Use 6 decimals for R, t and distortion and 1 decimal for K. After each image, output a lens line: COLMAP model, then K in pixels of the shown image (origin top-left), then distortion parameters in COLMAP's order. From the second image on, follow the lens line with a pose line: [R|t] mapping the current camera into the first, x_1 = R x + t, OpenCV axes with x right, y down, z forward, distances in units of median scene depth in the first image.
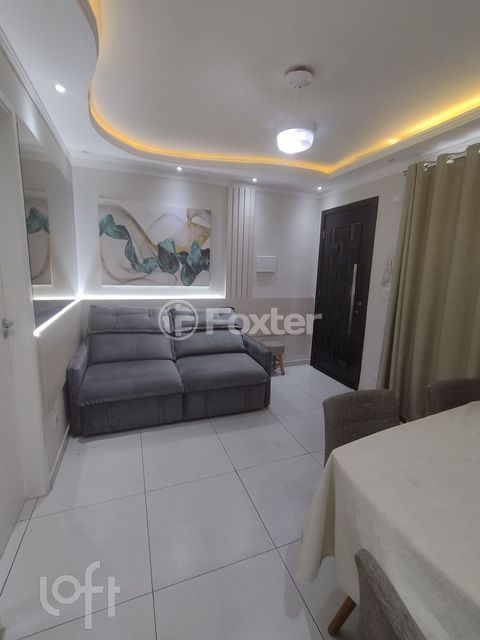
lens RADIAL K [[289.9, 0, 240.3], [0, 289.9, 317.7], [0, 0, 1]] dist [-0.004053, 0.000230]
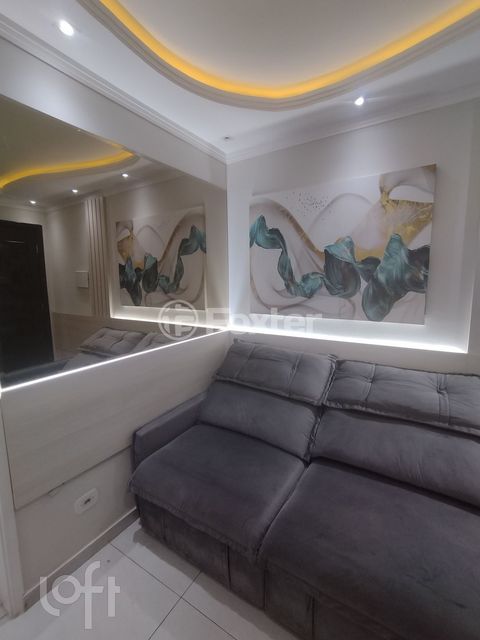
lens RADIAL K [[289.9, 0, 241.3], [0, 289.9, 319.0], [0, 0, 1]] dist [-0.004053, 0.000230]
pose [[0.608702, 0.065899, -0.790657, 0.093545], [-0.107587, 0.994196, 0.000036, -0.091755], [0.786070, 0.085043, 0.612259, 0.505350]]
